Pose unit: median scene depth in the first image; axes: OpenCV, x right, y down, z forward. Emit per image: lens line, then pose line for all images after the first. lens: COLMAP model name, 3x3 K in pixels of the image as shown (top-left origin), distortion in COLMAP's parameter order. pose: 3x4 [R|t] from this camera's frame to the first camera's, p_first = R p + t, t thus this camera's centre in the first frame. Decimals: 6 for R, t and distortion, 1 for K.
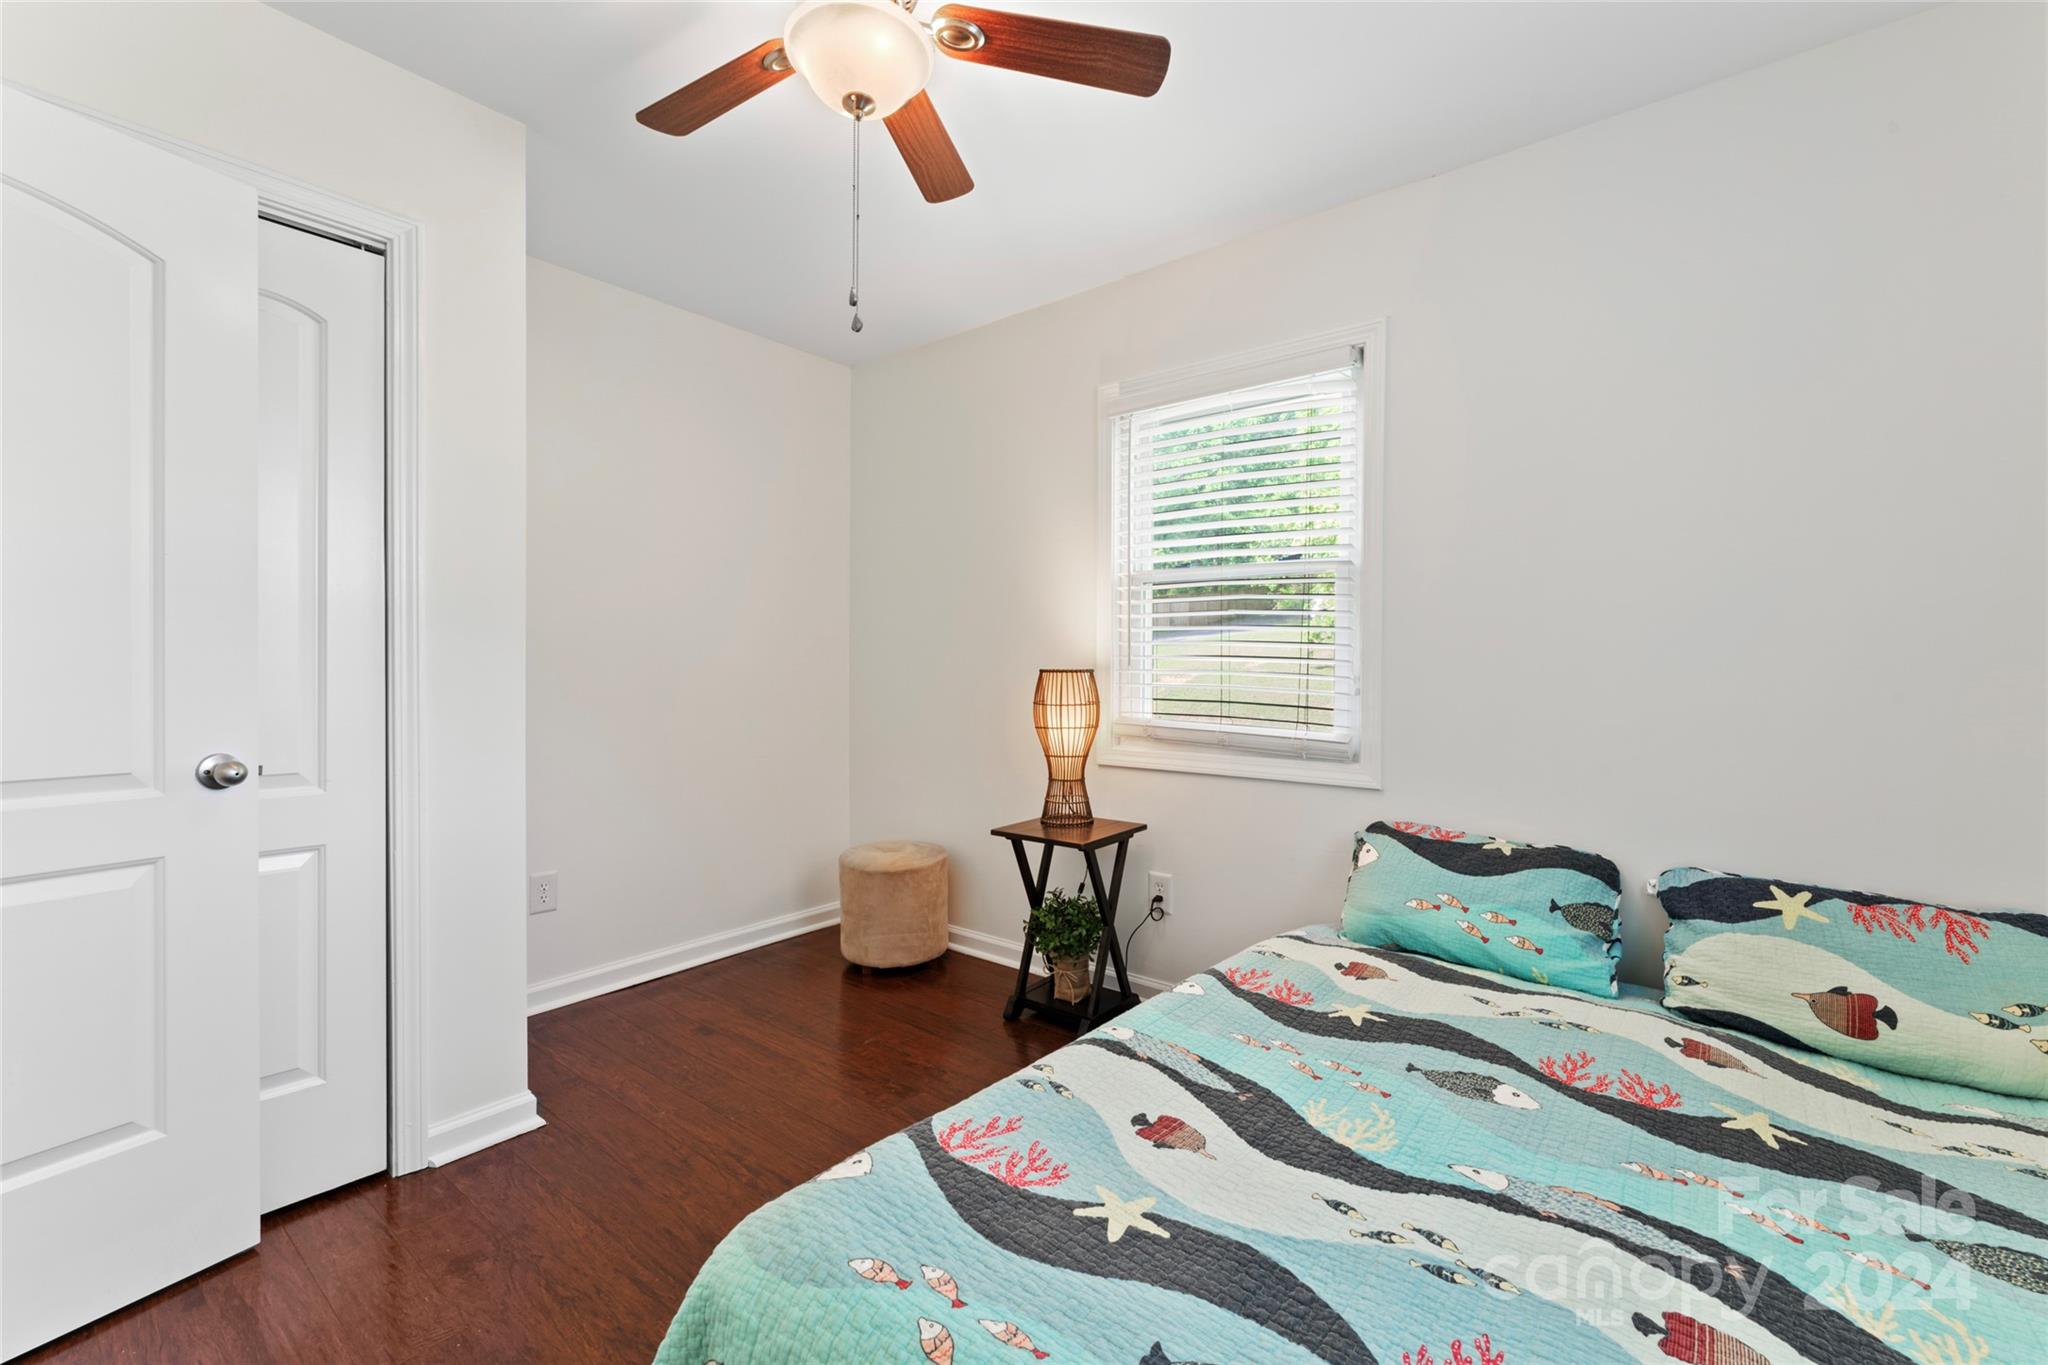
lens RADIAL K [[892.6, 0, 1029.9], [0, 892.6, 686.6], [0, 0, 1]] dist [0.001916, 0.000231]
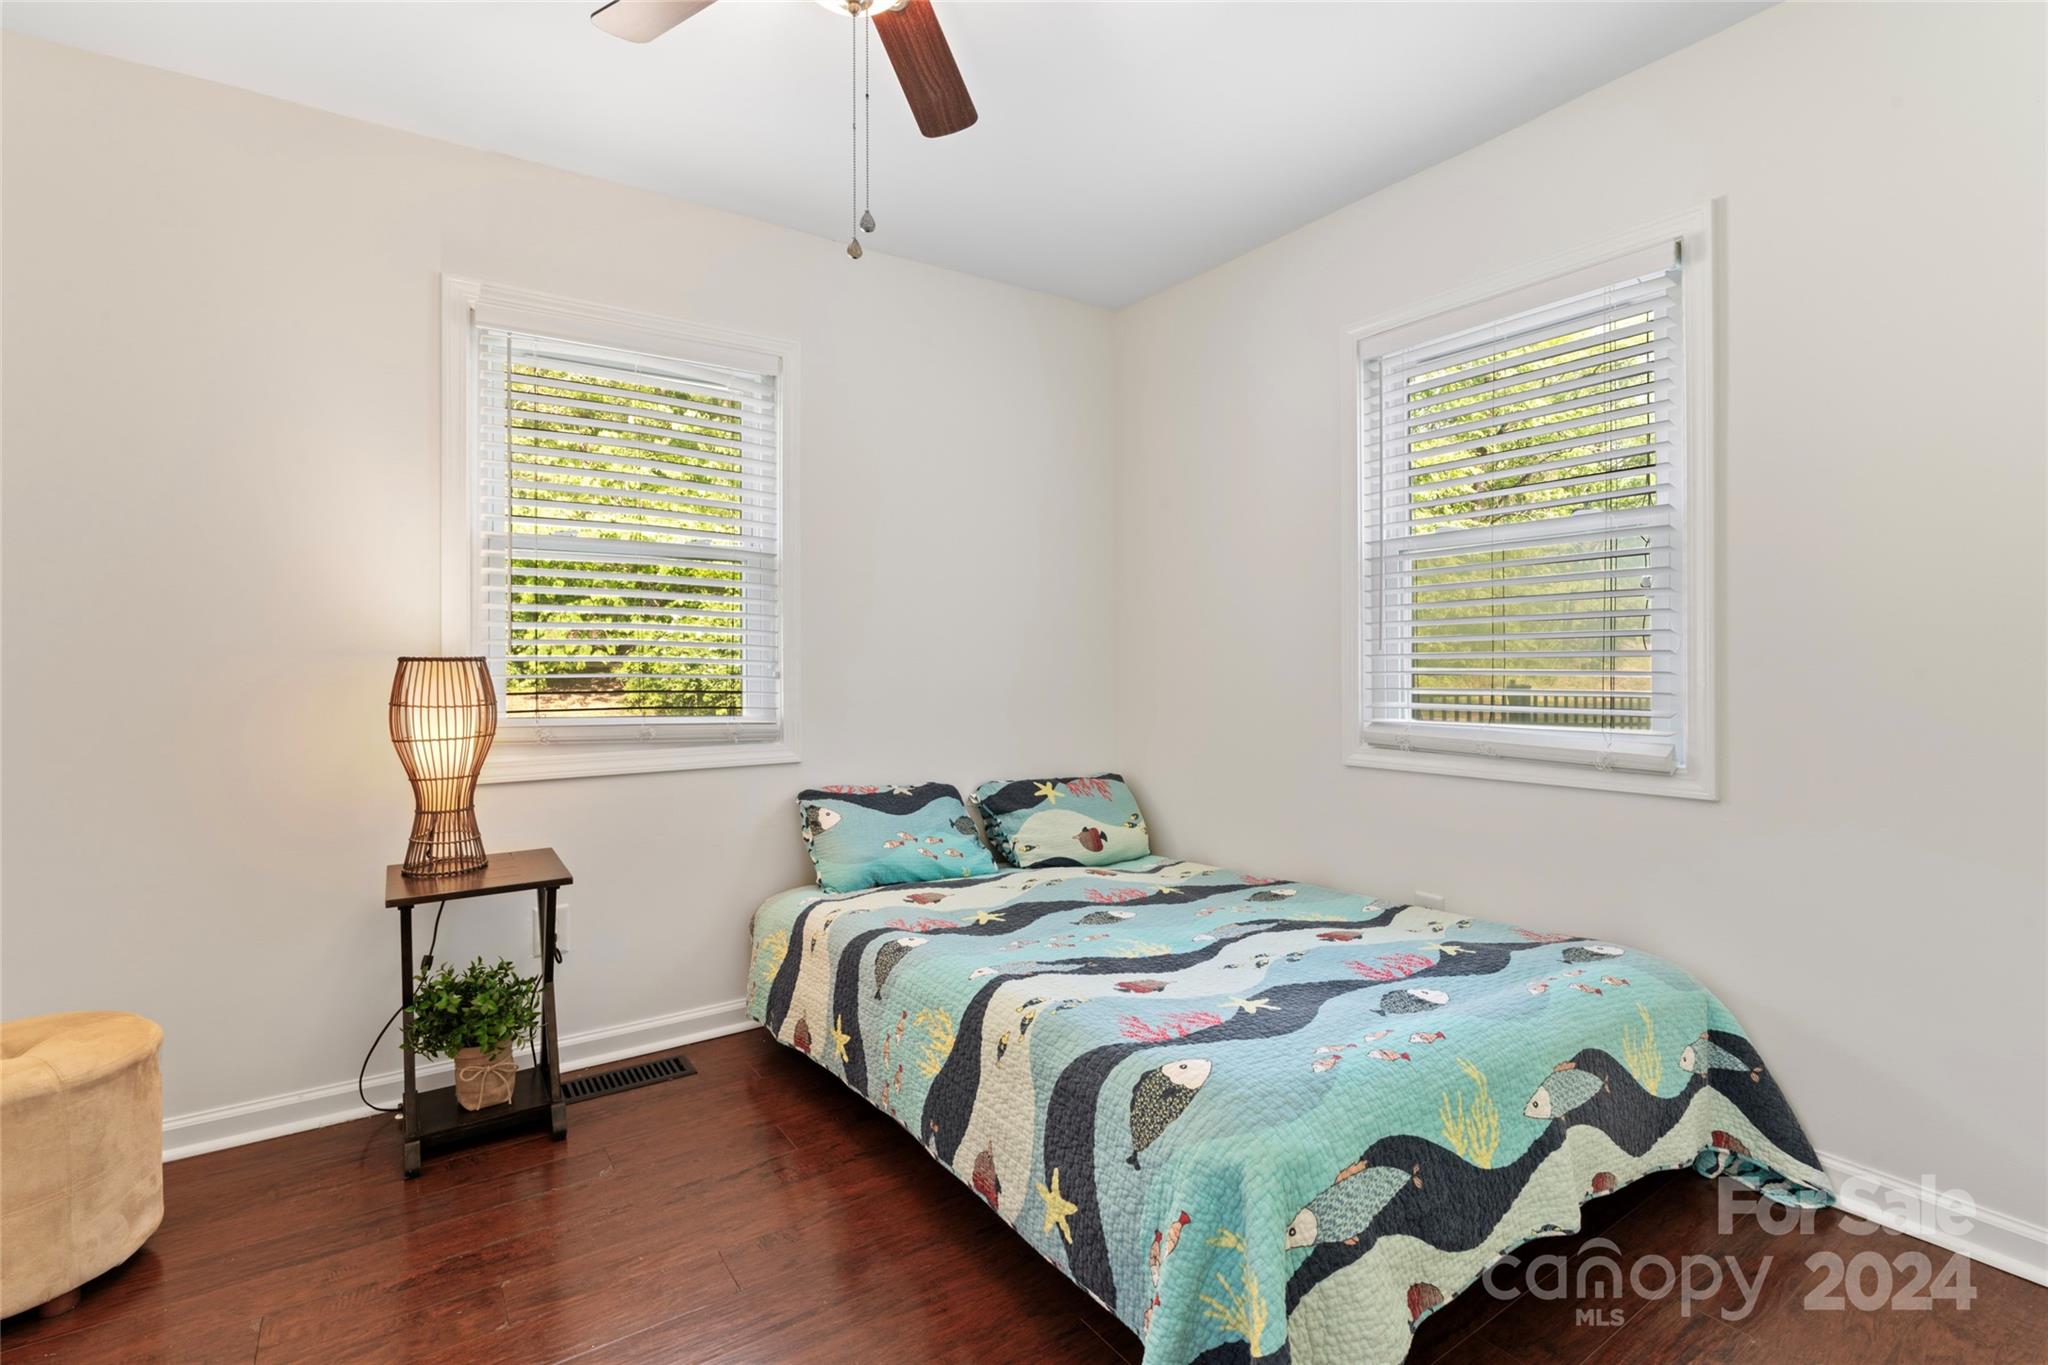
lens RADIAL K [[931.9, 0, 1062.8], [0, 931.9, 672.5], [0, 0, 1]] dist [-0.000521, -0.002090]
pose [[0.267605, -0.020685, 0.963307, -0.866279], [0.026266, 0.999555, 0.014167, -0.006503], [-0.963171, 0.021512, 0.268029, 0.496313]]
